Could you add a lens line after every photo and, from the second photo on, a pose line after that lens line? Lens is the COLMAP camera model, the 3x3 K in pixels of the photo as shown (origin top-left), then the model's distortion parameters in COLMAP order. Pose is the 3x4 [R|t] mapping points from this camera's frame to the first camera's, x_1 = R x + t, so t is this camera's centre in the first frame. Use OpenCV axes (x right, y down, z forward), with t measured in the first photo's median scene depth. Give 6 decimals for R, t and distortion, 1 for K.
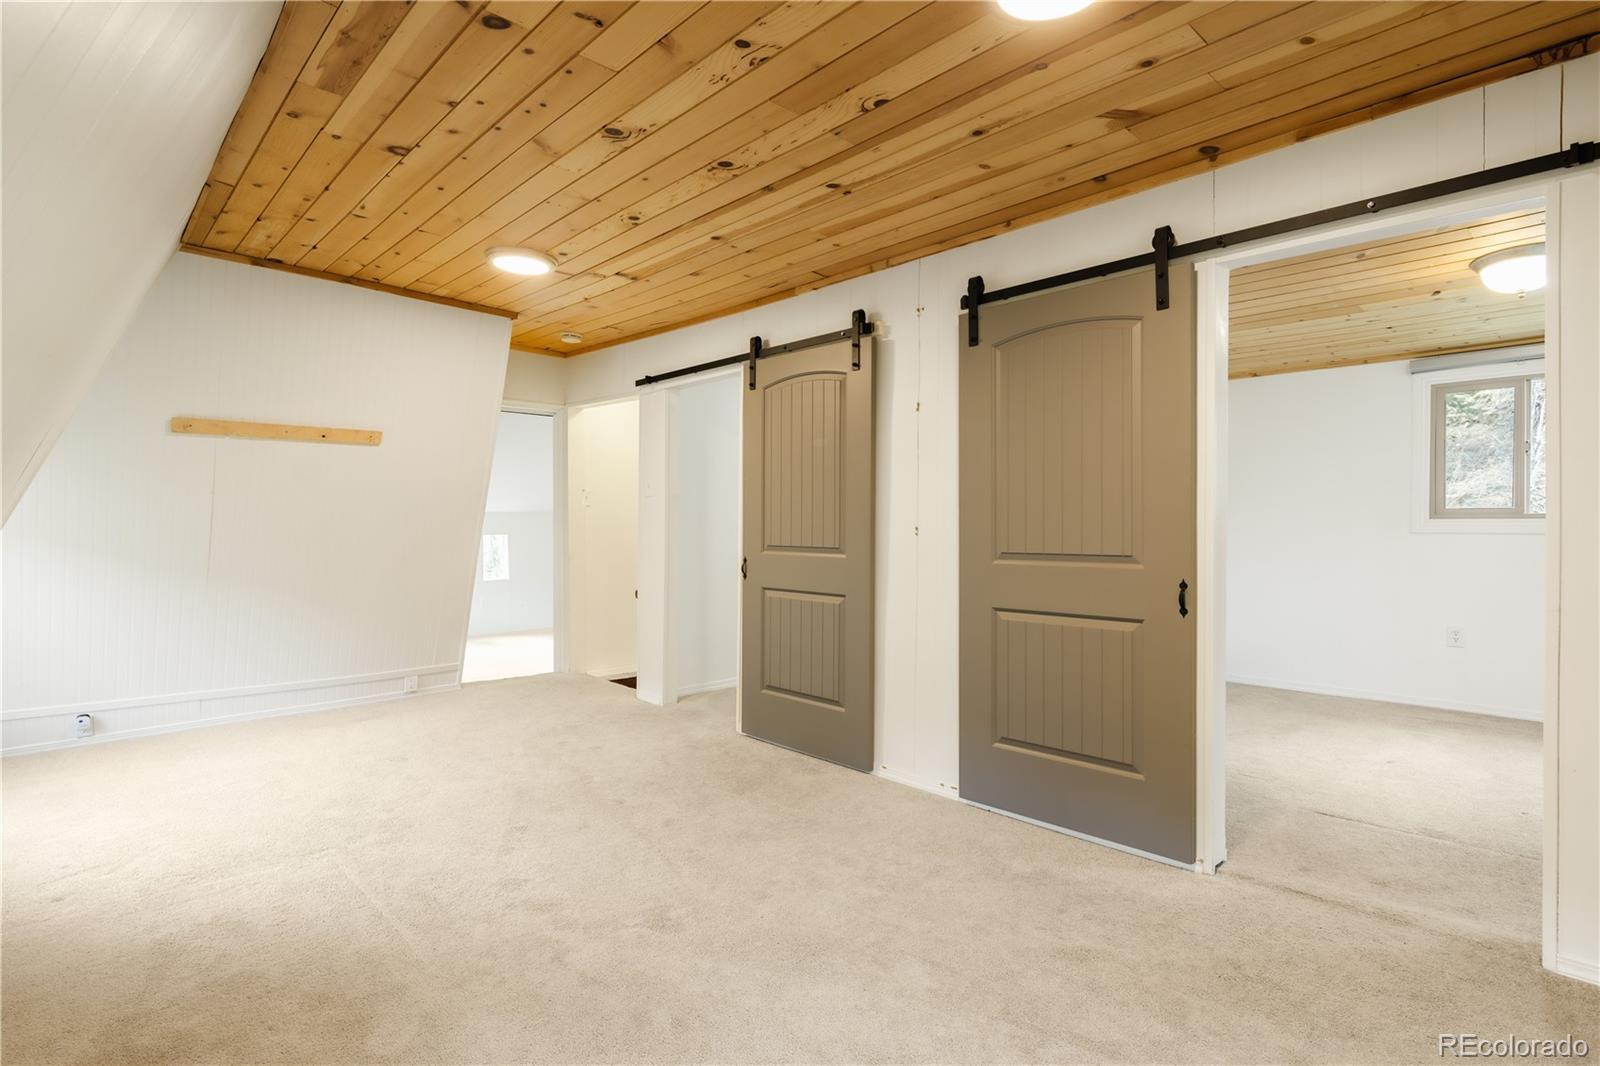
lens RADIAL K [[805.9, 0, 751.4], [0, 805.9, 517.9], [0, 0, 1]] dist [0.002507, -0.000300]
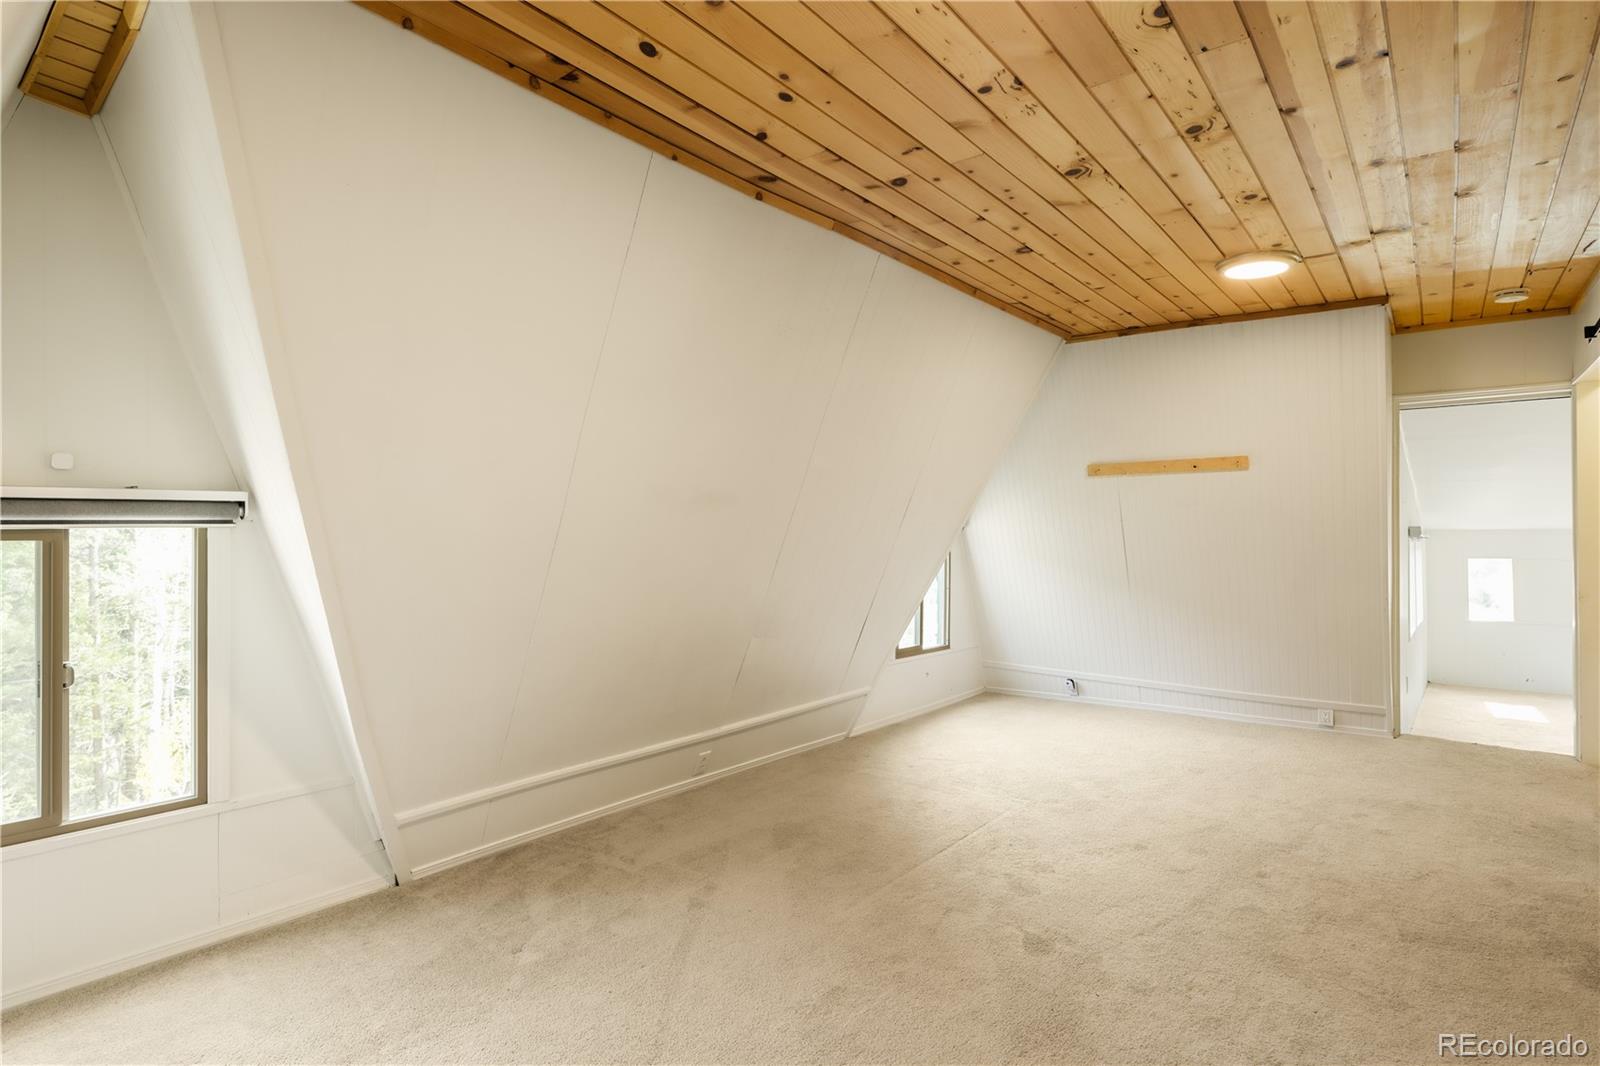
lens RADIAL K [[805.9, 0, 813.5], [0, 805.9, 519.5], [0, 0, 1]] dist [0.002507, -0.000300]
pose [[0.175199, -0.022692, -0.984272, 0.575780], [0.006295, 0.999740, -0.021928, -0.009434], [0.984513, -0.002354, 0.175296, 0.362323]]
